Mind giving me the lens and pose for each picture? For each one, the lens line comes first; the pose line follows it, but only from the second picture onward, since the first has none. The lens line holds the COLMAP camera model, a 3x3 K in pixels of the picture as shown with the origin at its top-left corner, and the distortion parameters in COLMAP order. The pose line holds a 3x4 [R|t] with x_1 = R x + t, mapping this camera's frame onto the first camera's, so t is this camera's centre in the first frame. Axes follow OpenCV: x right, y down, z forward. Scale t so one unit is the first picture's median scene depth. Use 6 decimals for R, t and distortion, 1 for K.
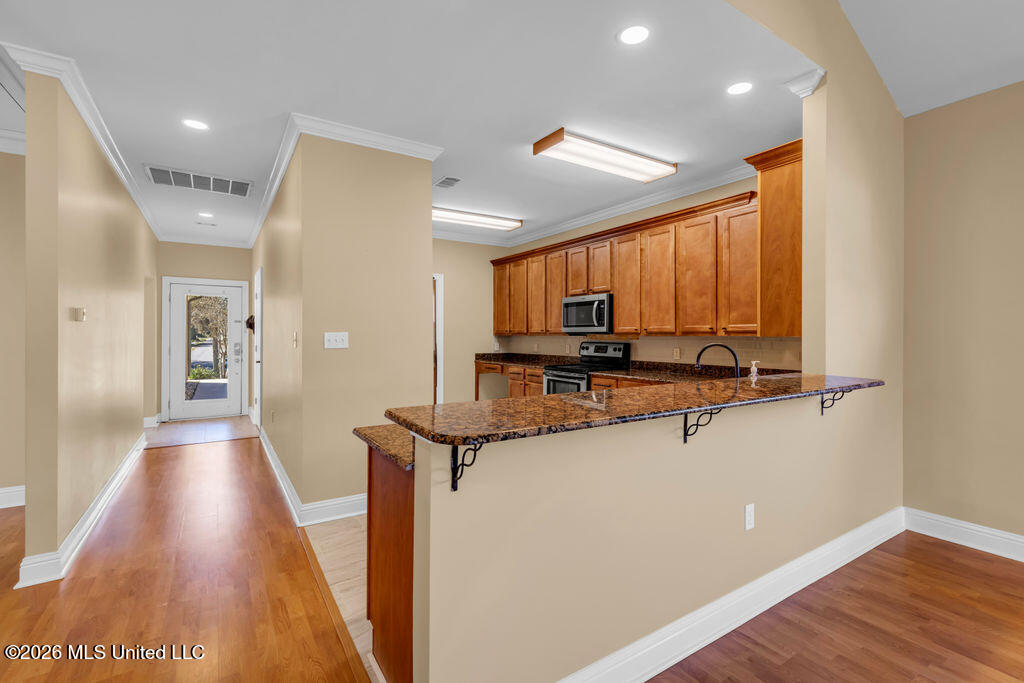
lens RADIAL K [[455.7, 0, 513.4], [0, 455.7, 335.2], [0, 0, 1]] dist [0.004282, -0.000070]
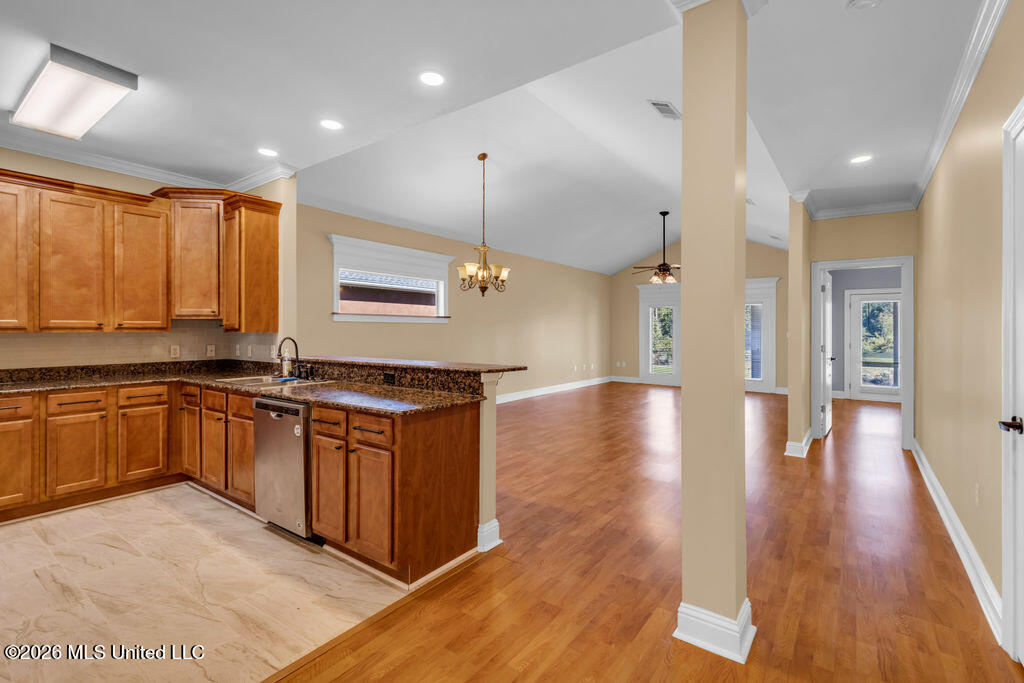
lens RADIAL K [[455.7, 0, 513.4], [0, 455.7, 335.2], [0, 0, 1]] dist [0.004282, -0.000070]
pose [[-0.343192, -0.013956, 0.939162, -0.597106], [-0.001016, 0.999895, 0.014487, -0.005277], [-0.939265, 0.004017, -0.343170, 0.436357]]
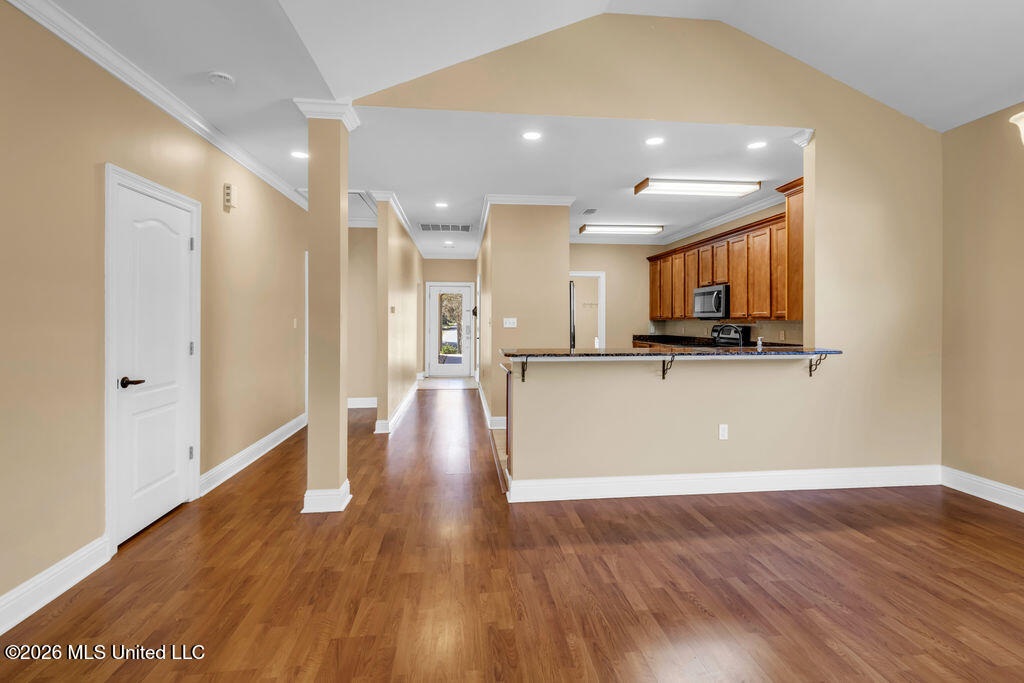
lens RADIAL K [[475.8, 0, 513.3], [0, 475.8, 318.7], [0, 0, 1]] dist [0.001142, -0.000006]
pose [[0.891796, -0.002832, -0.452430, 0.273573], [0.000709, 0.999988, -0.004863, 0.003112], [0.452438, 0.004016, 0.891787, -0.367676]]
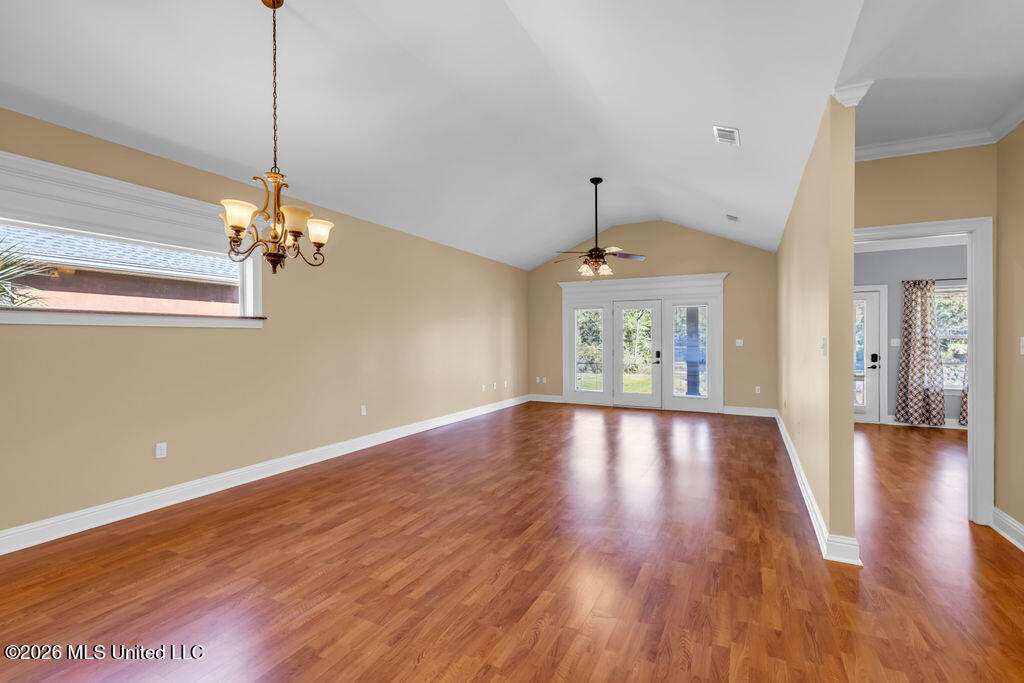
lens RADIAL K [[455.7, 0, 513.4], [0, 455.7, 335.2], [0, 0, 1]] dist [0.004282, -0.000070]
pose [[-0.496965, 0.003729, 0.867762, -0.135008], [0.002673, 0.999993, -0.002766, -0.003930], [-0.867766, 0.000945, -0.496972, 0.127888]]
